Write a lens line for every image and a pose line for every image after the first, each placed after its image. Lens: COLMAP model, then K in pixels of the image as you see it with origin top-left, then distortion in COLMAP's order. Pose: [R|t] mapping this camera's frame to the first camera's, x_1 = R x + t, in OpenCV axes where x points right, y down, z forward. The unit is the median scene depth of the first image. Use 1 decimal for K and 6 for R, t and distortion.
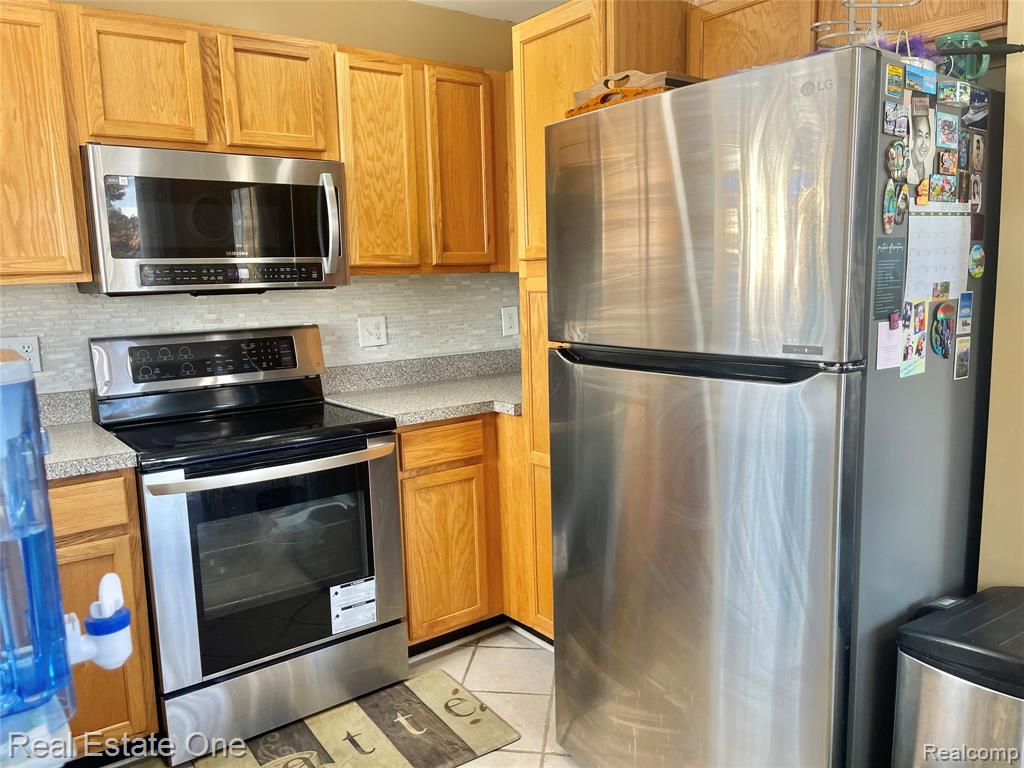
lens RADIAL K [[777.8, 0, 511.6], [0, 777.8, 391.1], [0, 0, 1]] dist [0.068907, -0.095766]
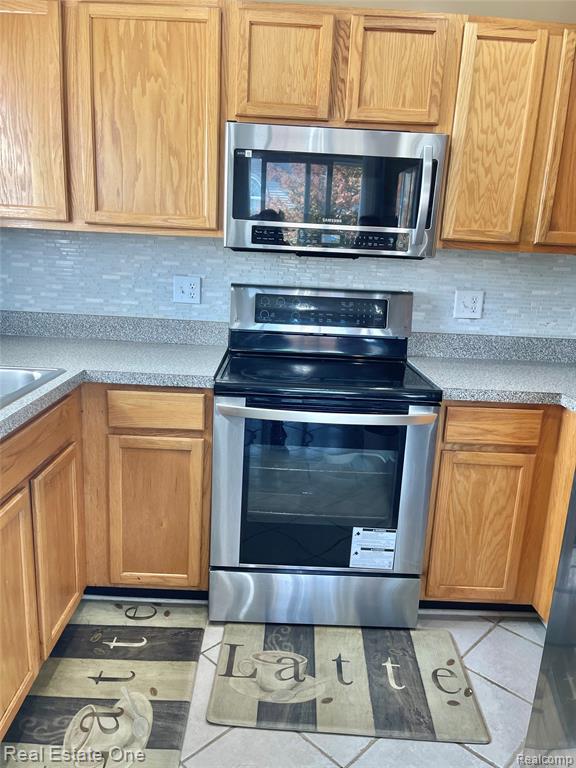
lens RADIAL K [[583.4, 0, 286.0], [0, 583.4, 392.7], [0, 0, 1]] dist [0.068907, -0.095766]
pose [[0.806366, 0.208422, -0.553475, 0.110707], [-0.159504, 0.977808, 0.135829, -0.035166], [0.569502, -0.021247, 0.821715, 0.246933]]
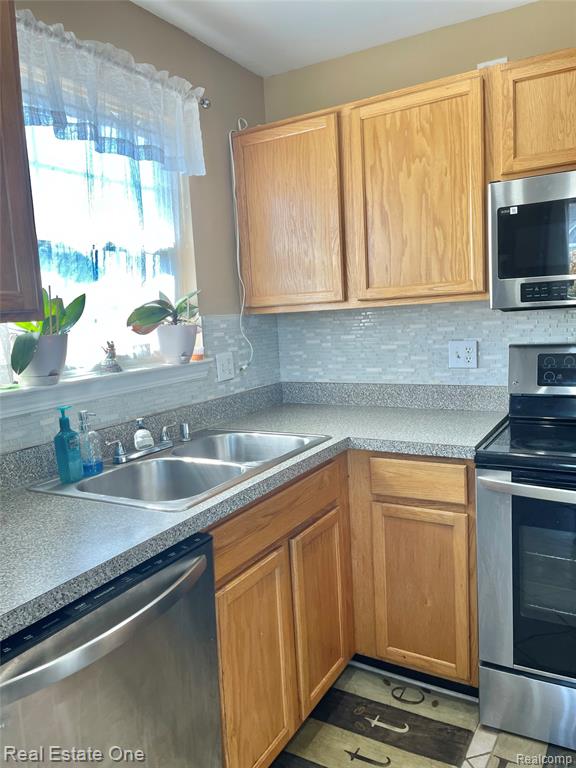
lens RADIAL K [[583.4, 0, 281.0], [0, 583.4, 380.2], [0, 0, 1]] dist [0.068907, -0.095766]
pose [[0.386175, 0.114878, -0.915244, 0.160304], [-0.094715, 0.991909, 0.084536, -0.055239], [0.917550, 0.054042, 0.393931, 0.319596]]
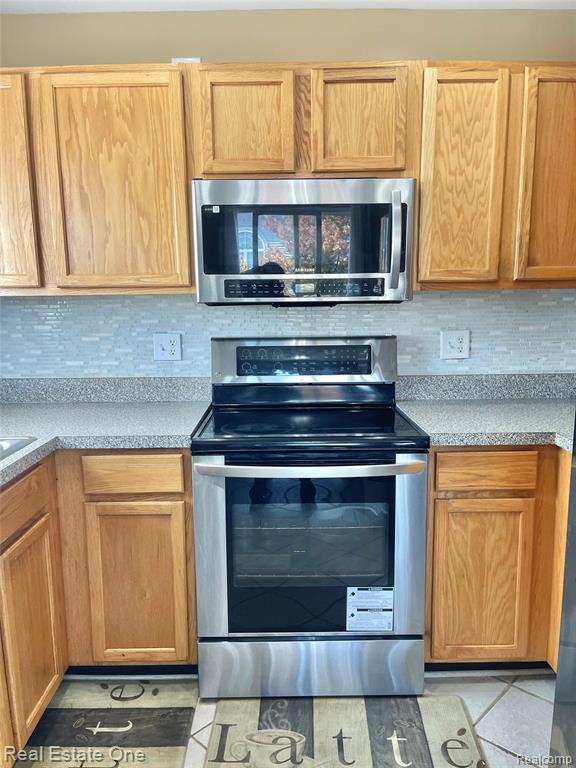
lens RADIAL K [[583.4, 0, 285.9], [0, 583.4, 392.2], [0, 0, 1]] dist [0.068907, -0.095766]
pose [[0.806146, 0.116036, -0.580227, 0.125081], [-0.100399, 0.993189, 0.059131, -0.046618], [0.583136, 0.010586, 0.812305, 0.292766]]
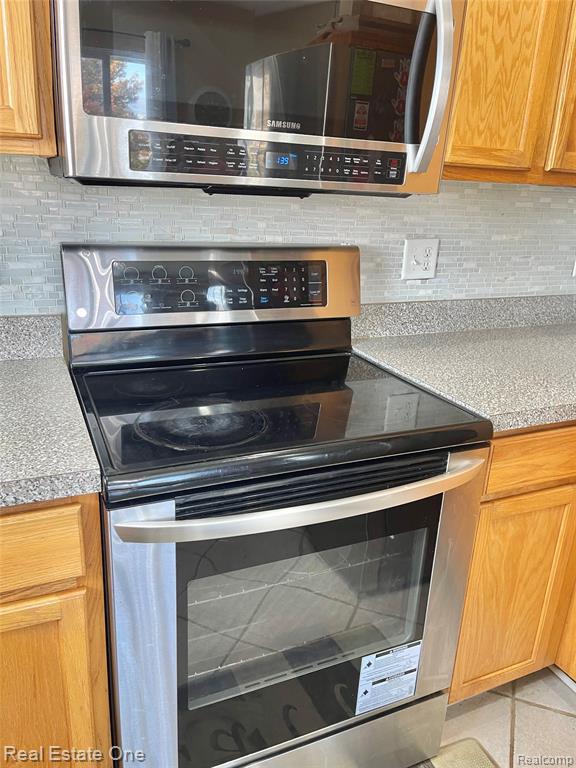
lens RADIAL K [[583.4, 0, 282.9], [0, 583.4, 383.5], [0, 0, 1]] dist [0.068907, -0.095766]
pose [[0.971388, 0.145168, -0.187964, -0.227192], [-0.108925, 0.975613, 0.190565, -0.066325], [0.211044, -0.164638, 0.963512, 0.512441]]
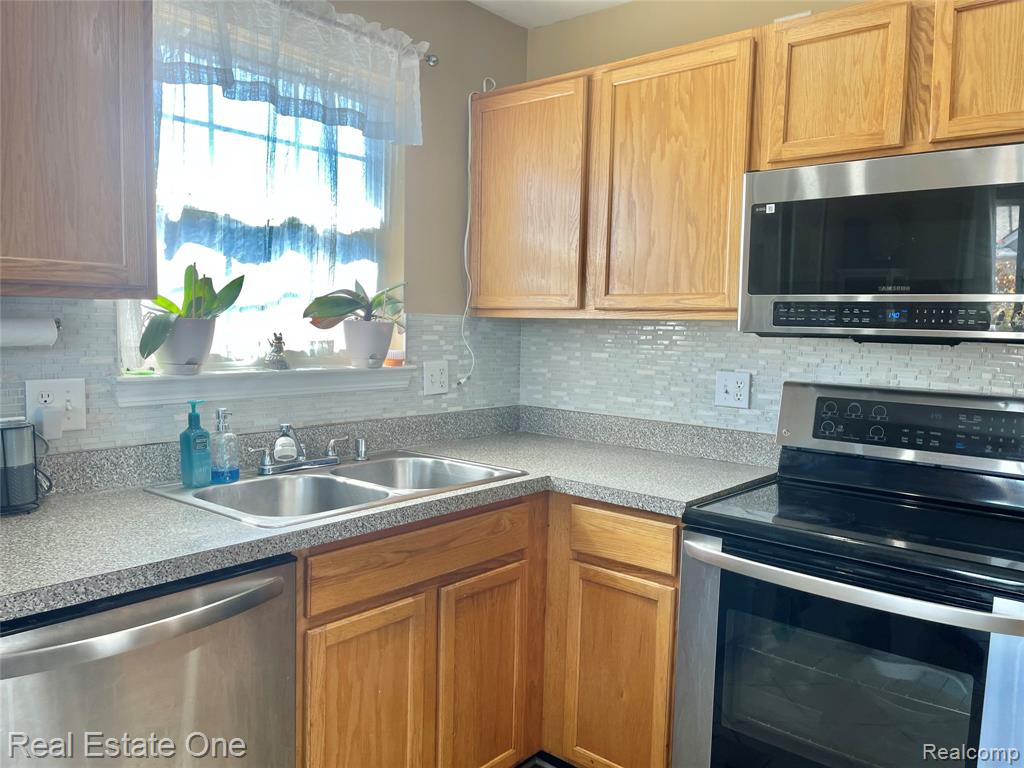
lens RADIAL K [[777.8, 0, 521.3], [0, 777.8, 389.9], [0, 0, 1]] dist [0.068907, -0.095766]
pose [[0.229733, 0.119178, -0.965929, 0.282135], [-0.175889, 0.981216, 0.079231, -0.074516], [0.957228, 0.151694, 0.246380, 0.469214]]
